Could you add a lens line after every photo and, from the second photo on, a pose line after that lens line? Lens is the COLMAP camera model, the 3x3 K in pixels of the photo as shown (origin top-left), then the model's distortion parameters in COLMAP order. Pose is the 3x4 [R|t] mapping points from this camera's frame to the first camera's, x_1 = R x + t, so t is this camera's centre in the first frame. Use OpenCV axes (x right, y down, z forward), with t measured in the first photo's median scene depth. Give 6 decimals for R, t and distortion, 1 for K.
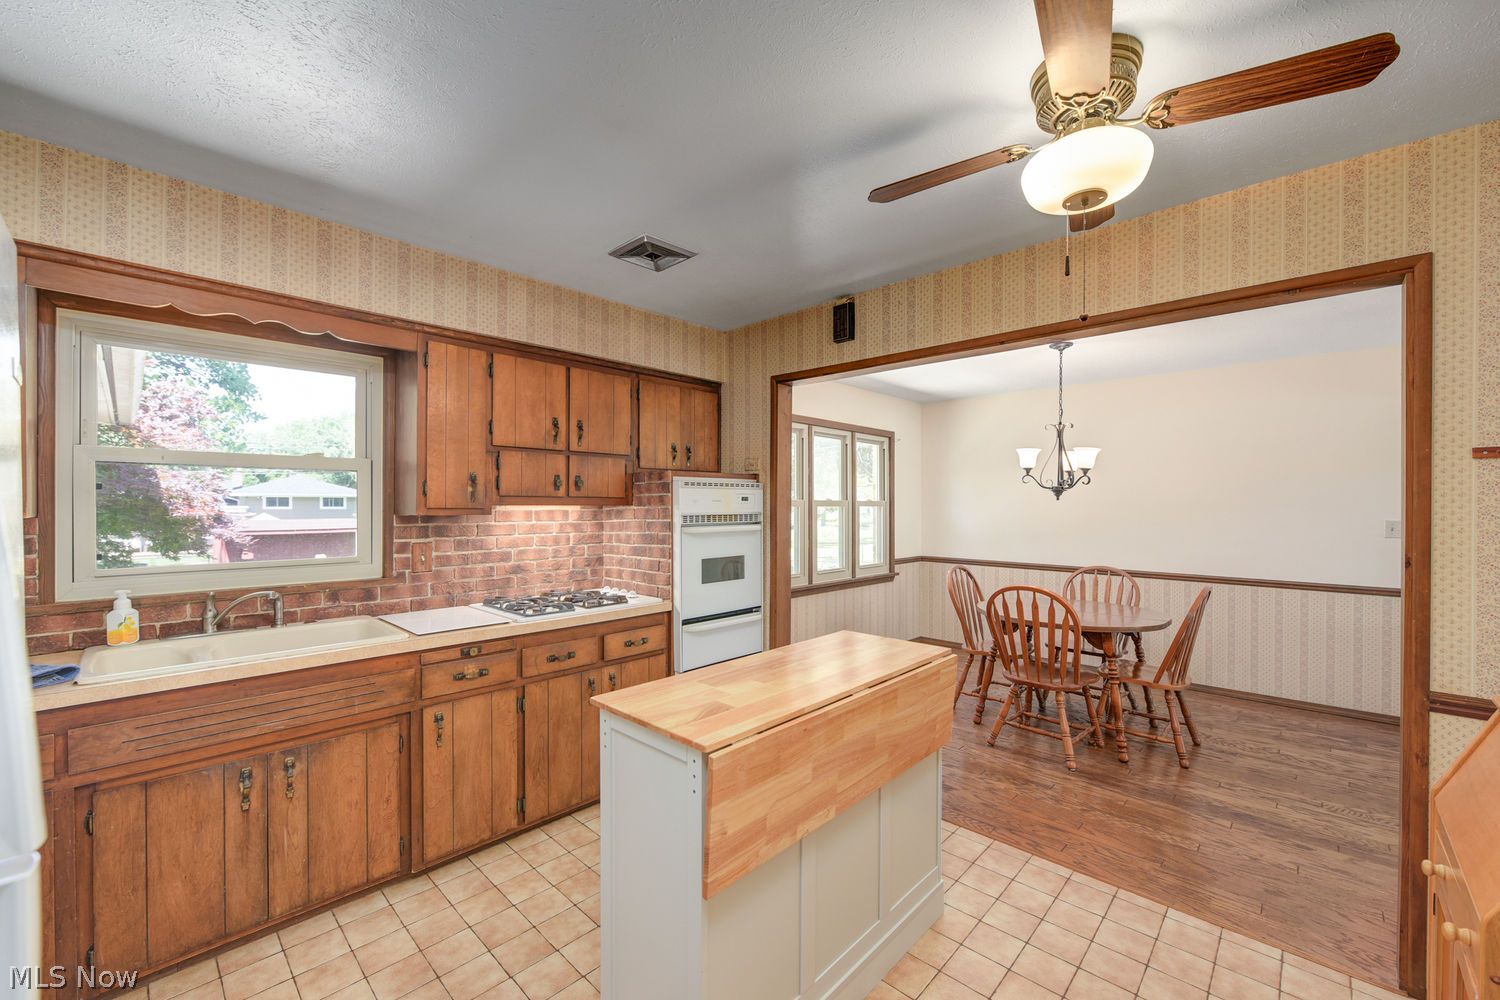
lens RADIAL K [[595.9, 0, 751.0], [0, 595.9, 506.1], [0, 0, 1]] dist [-0.000616, -0.000036]
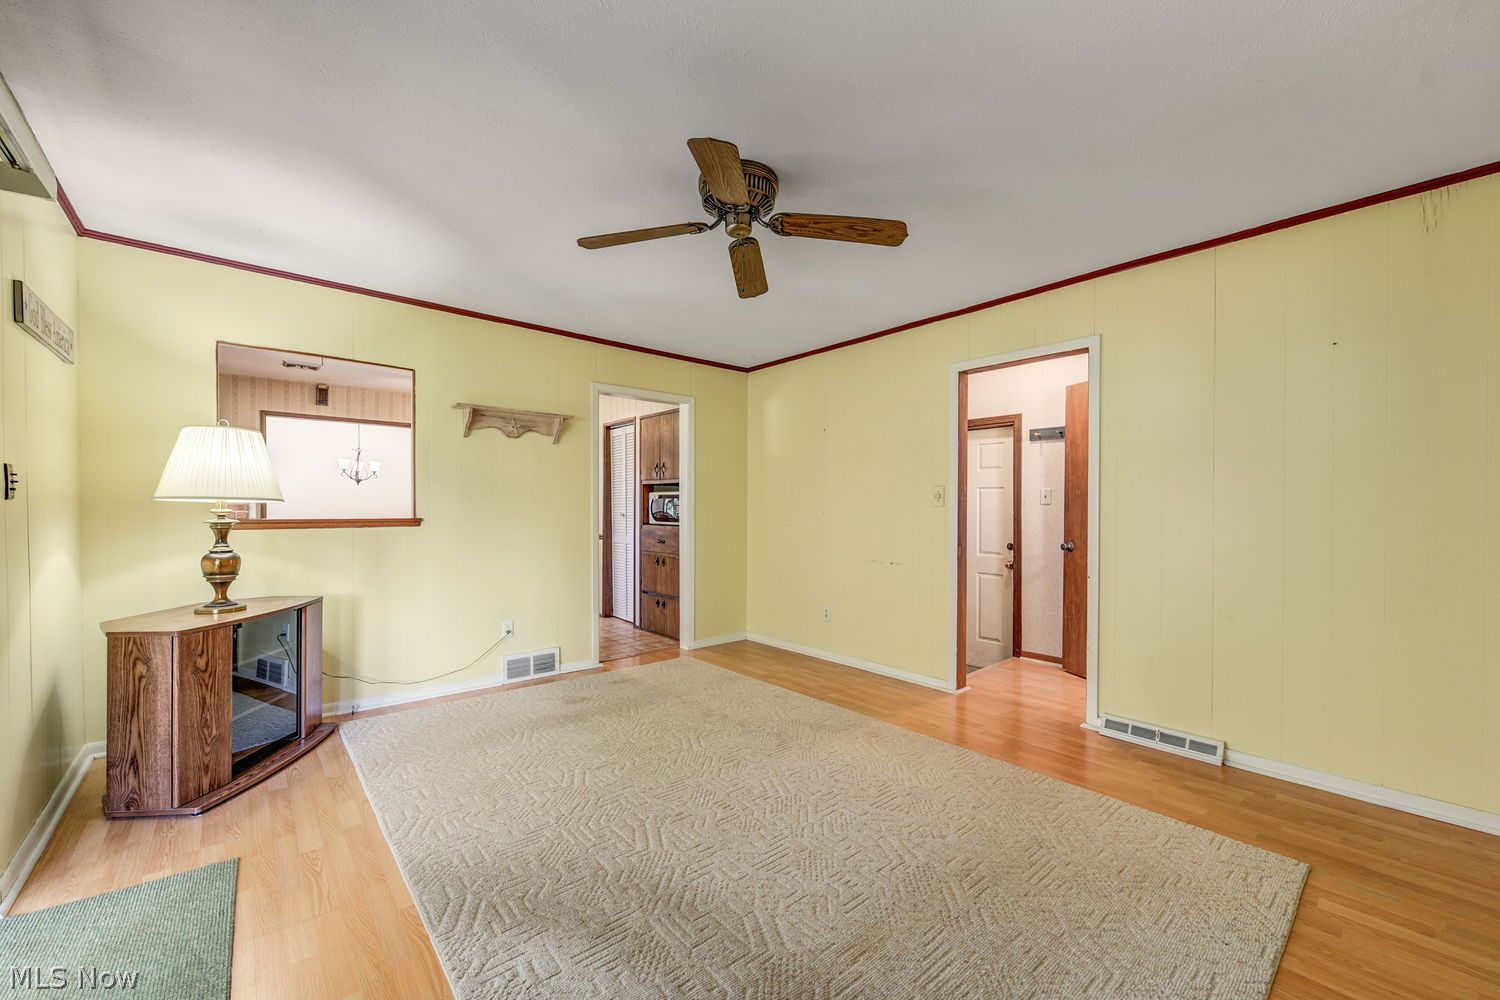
lens RADIAL K [[595.9, 0, 751.0], [0, 595.9, 506.1], [0, 0, 1]] dist [-0.000616, -0.000036]
pose [[0.087702, -0.002402, 0.996144, -1.904719], [0.001286, 0.999997, 0.002298, 0.077618], [-0.996146, 0.001079, 0.087705, -0.721580]]
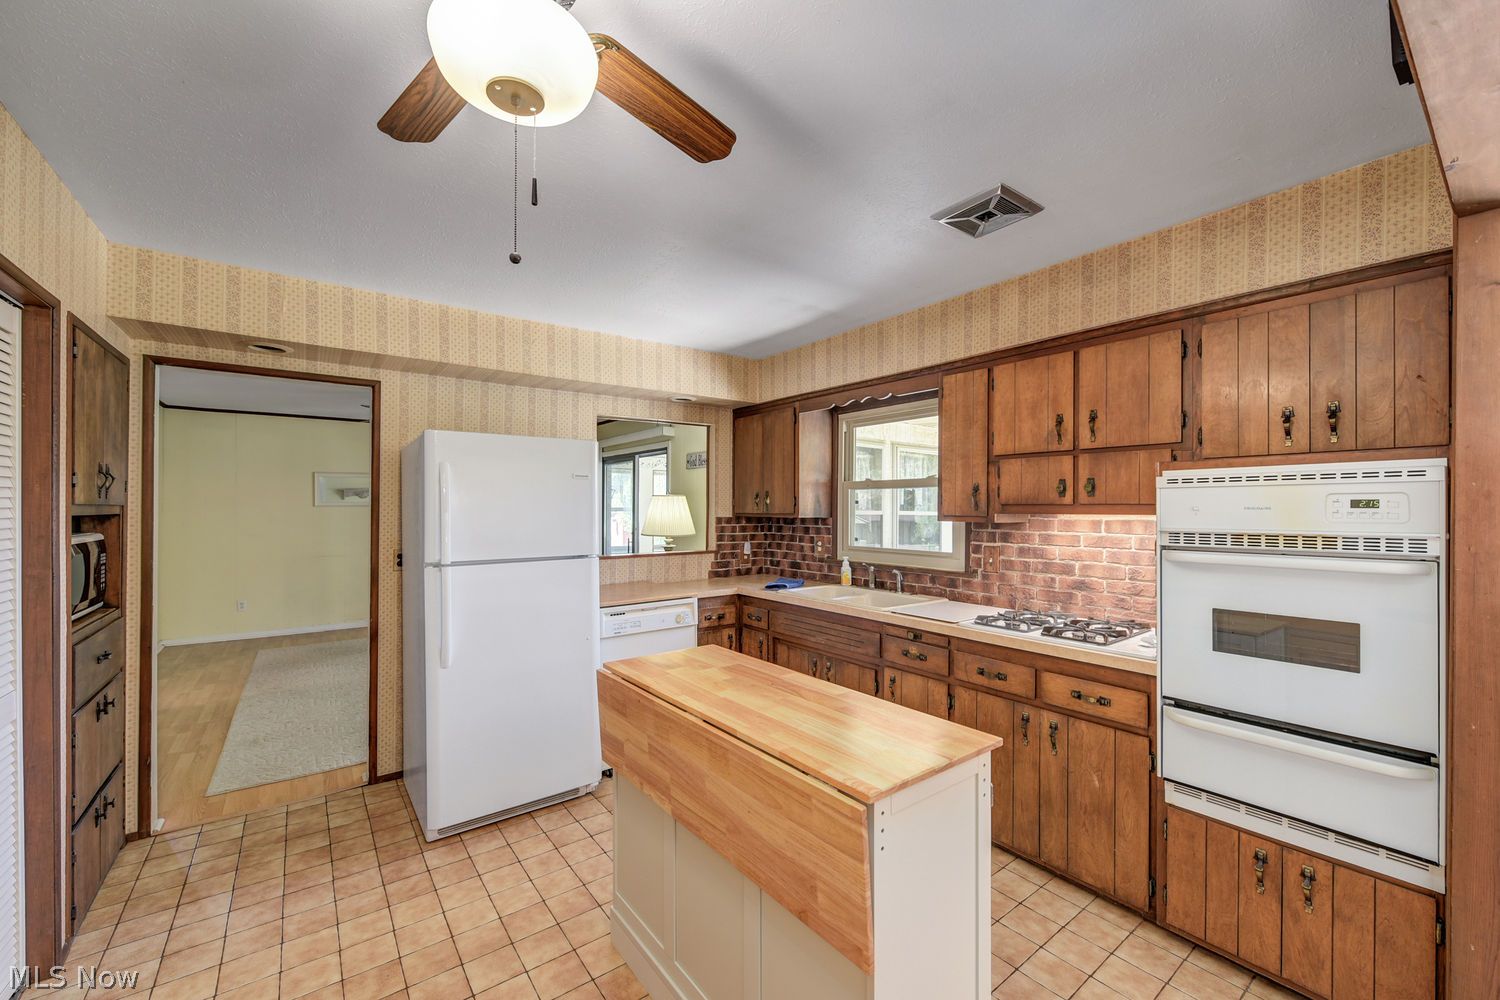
lens RADIAL K [[595.9, 0, 751.0], [0, 595.9, 506.1], [0, 0, 1]] dist [-0.000616, -0.000036]
pose [[-0.157630, -0.006716, -0.987475, 0.619120], [-0.007081, 0.999959, -0.005670, -0.005231], [0.987473, 0.006099, -0.157671, 0.703993]]
